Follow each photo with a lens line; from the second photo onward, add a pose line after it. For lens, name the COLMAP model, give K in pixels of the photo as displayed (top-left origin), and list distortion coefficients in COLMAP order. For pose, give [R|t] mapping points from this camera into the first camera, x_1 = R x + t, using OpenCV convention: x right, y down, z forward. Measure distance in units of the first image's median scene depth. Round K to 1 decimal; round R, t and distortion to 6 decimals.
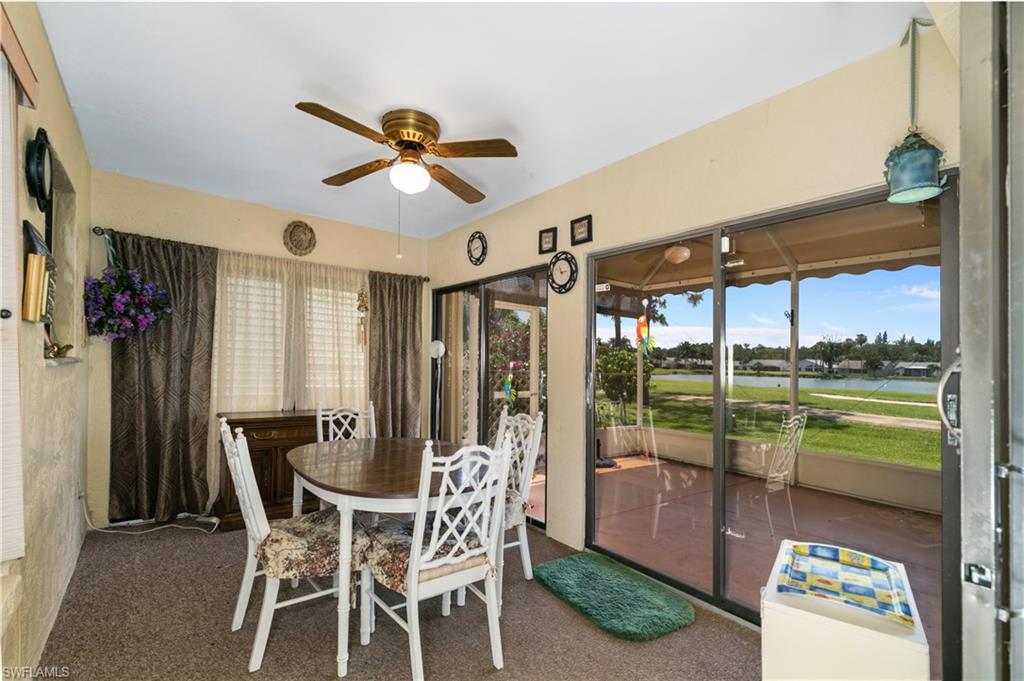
lens RADIAL K [[465.8, 0, 508.4], [0, 465.8, 342.6], [0, 0, 1]] dist [-0.000491, -0.000889]
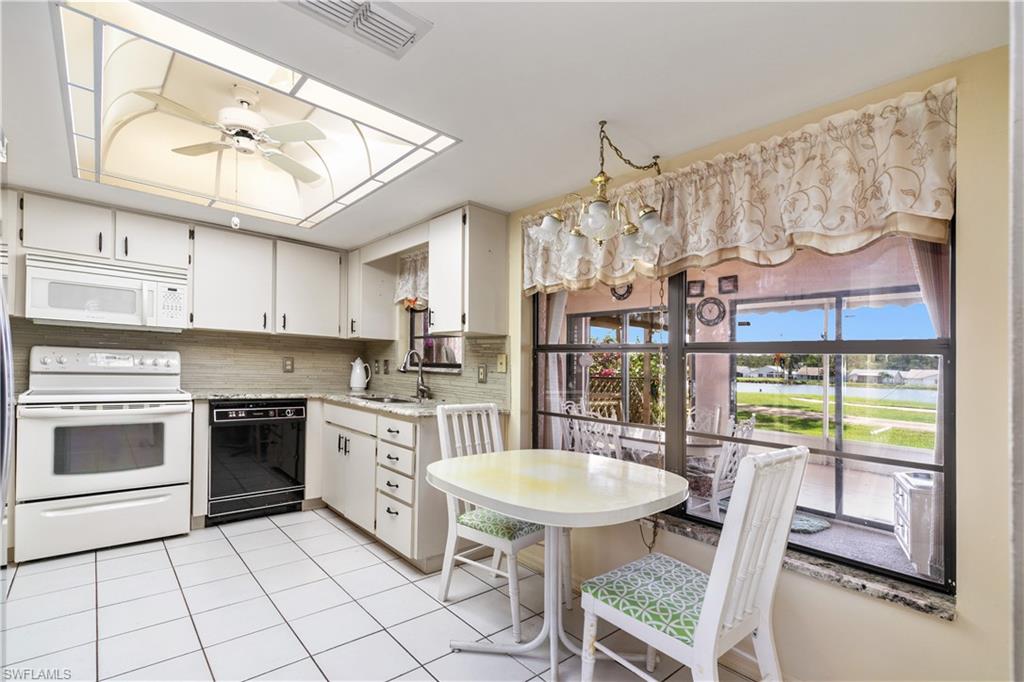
lens RADIAL K [[465.8, 0, 501.7], [0, 465.8, 343.5], [0, 0, 1]] dist [-0.000491, -0.000889]
pose [[0.998392, 0.011486, 0.055510, -0.077017], [-0.011143, 0.999917, -0.006484, -0.003792], [-0.055580, 0.005855, 0.998437, -0.054642]]
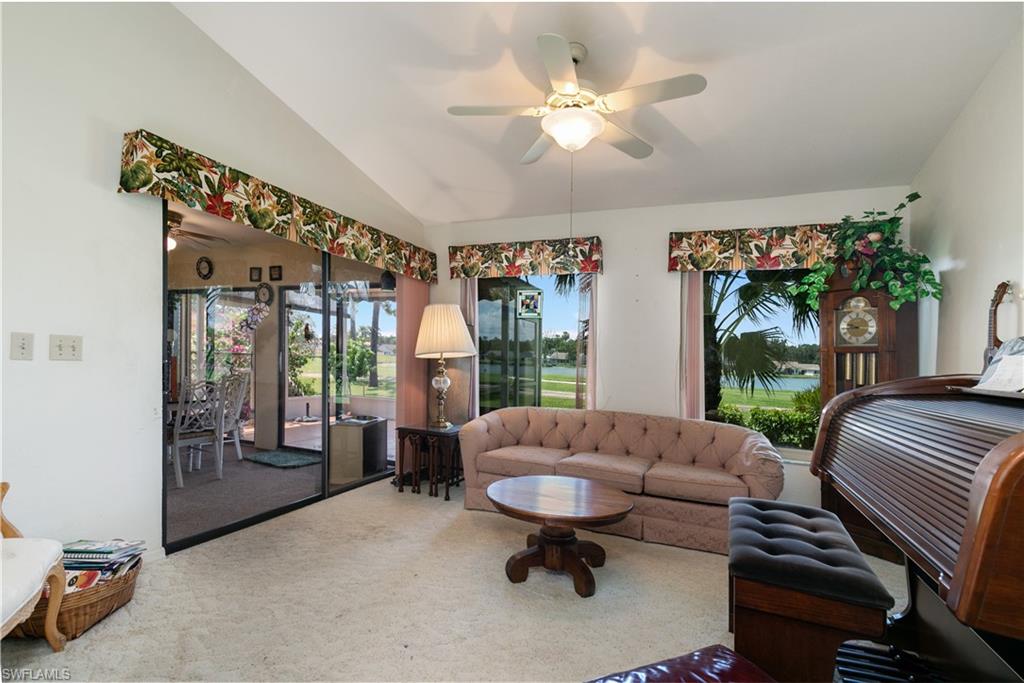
lens RADIAL K [[465.8, 0, 516.8], [0, 465.8, 369.8], [0, 0, 1]] dist [-0.000491, -0.000889]
pose [[0.861893, -0.002037, 0.507087, 0.005549], [-0.039893, 0.996620, 0.071809, -0.004239], [-0.505519, -0.082121, 0.858899, -0.121410]]
